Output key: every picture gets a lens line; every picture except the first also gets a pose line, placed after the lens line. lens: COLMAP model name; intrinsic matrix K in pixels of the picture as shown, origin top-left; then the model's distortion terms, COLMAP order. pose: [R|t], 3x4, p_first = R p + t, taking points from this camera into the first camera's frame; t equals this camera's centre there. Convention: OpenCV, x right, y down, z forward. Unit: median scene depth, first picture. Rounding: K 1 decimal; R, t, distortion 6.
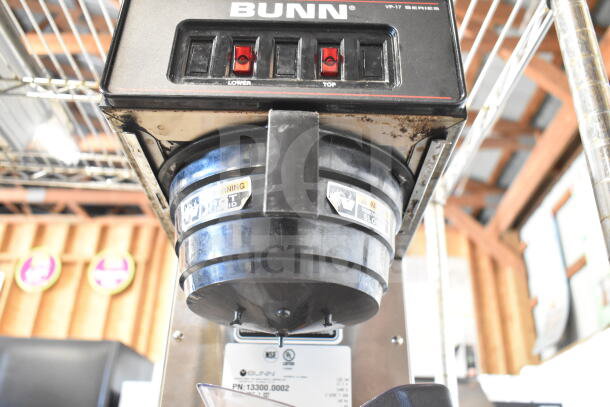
lens RADIAL K [[529.8, 0, 307.1], [0, 529.8, 197.7], [0, 0, 1]] dist [-0.003273, 0.014291]
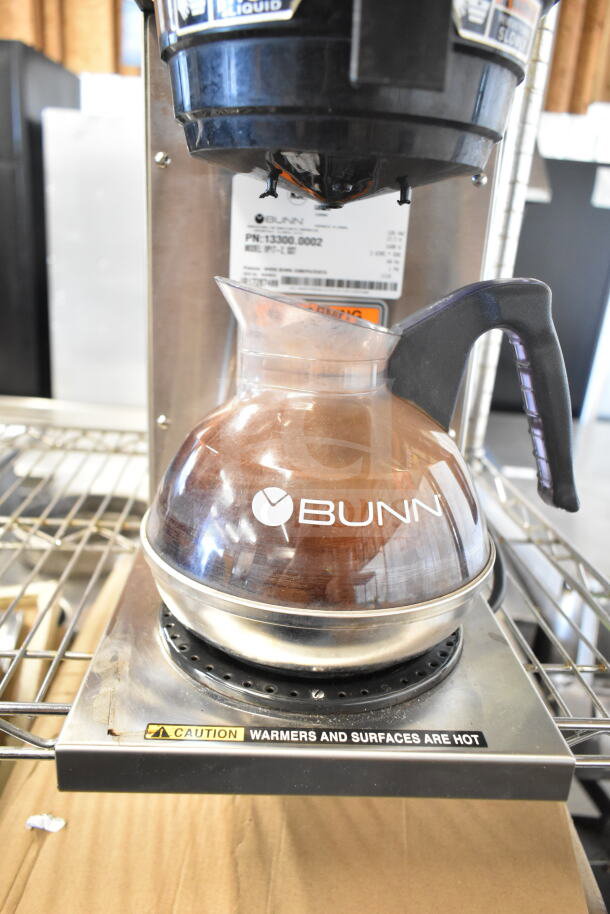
lens RADIAL K [[692.0, 0, 300.2], [0, 692.0, 457.7], [0, 0, 1]] dist [-0.024339, 0.016703]
pose [[0.999026, 0.030036, 0.032330, -0.087340], [-0.044128, 0.686292, 0.725986, -0.132691], [-0.000382, -0.726706, 0.686949, 0.120618]]
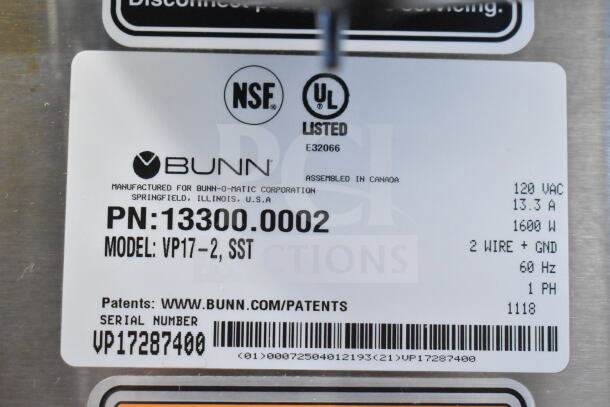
lens RADIAL K [[1090.5, 0, 303.4], [0, 1090.5, 202.8], [0, 0, 1]] dist [-0.011974, 0.000000]
pose [[0.999458, -0.001799, 0.032872, -0.064278], [-0.012165, 0.907656, 0.419539, 0.131375], [-0.030592, -0.419712, 0.907142, 0.529577]]
